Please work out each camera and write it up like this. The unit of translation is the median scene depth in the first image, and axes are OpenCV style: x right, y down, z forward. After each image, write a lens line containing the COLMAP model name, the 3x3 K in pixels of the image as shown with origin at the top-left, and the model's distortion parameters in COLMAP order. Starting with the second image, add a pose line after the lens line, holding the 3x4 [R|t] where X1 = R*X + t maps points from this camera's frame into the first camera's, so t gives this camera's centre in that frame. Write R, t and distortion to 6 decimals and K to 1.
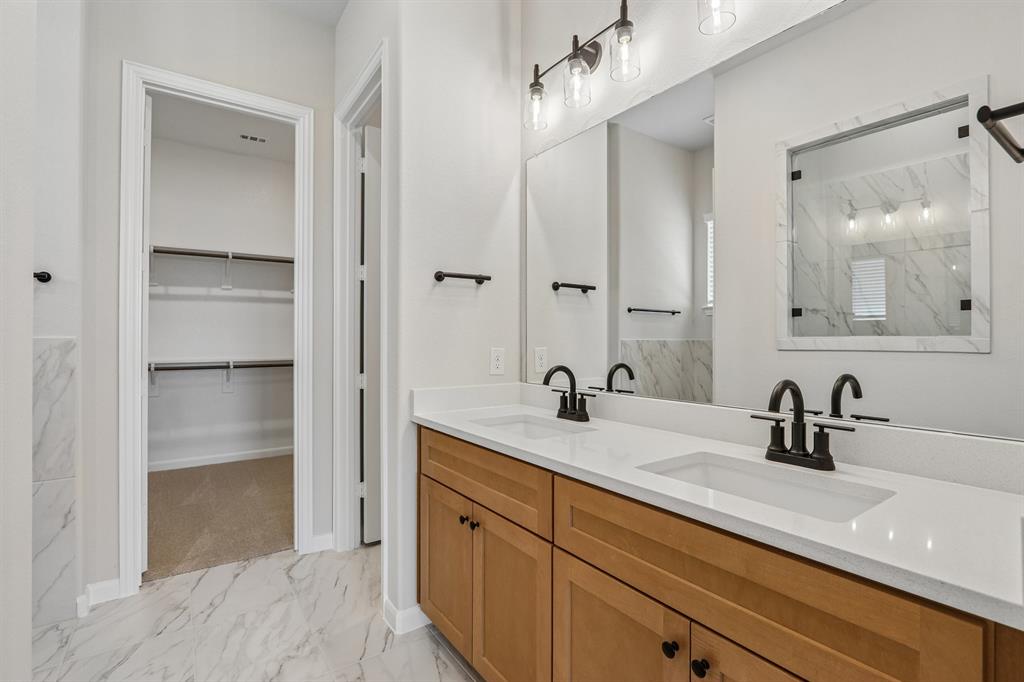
lens RADIAL K [[479.3, 0, 512.5], [0, 479.3, 348.5], [0, 0, 1]] dist [-0.014785, 0.000501]
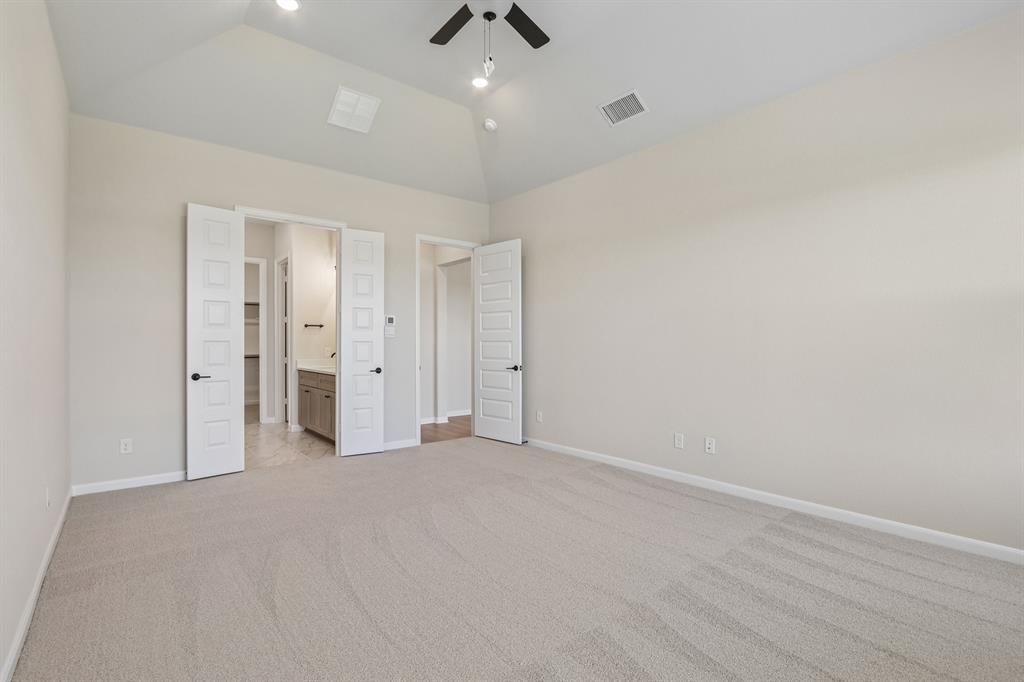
lens RADIAL K [[479.3, 0, 512.5], [0, 479.3, 348.5], [0, 0, 1]] dist [-0.014785, 0.000501]
pose [[0.998011, -0.003401, 0.062948, 0.817992], [0.003583, 0.999990, -0.002774, 0.015120], [-0.062937, 0.002994, 0.998013, -1.829869]]
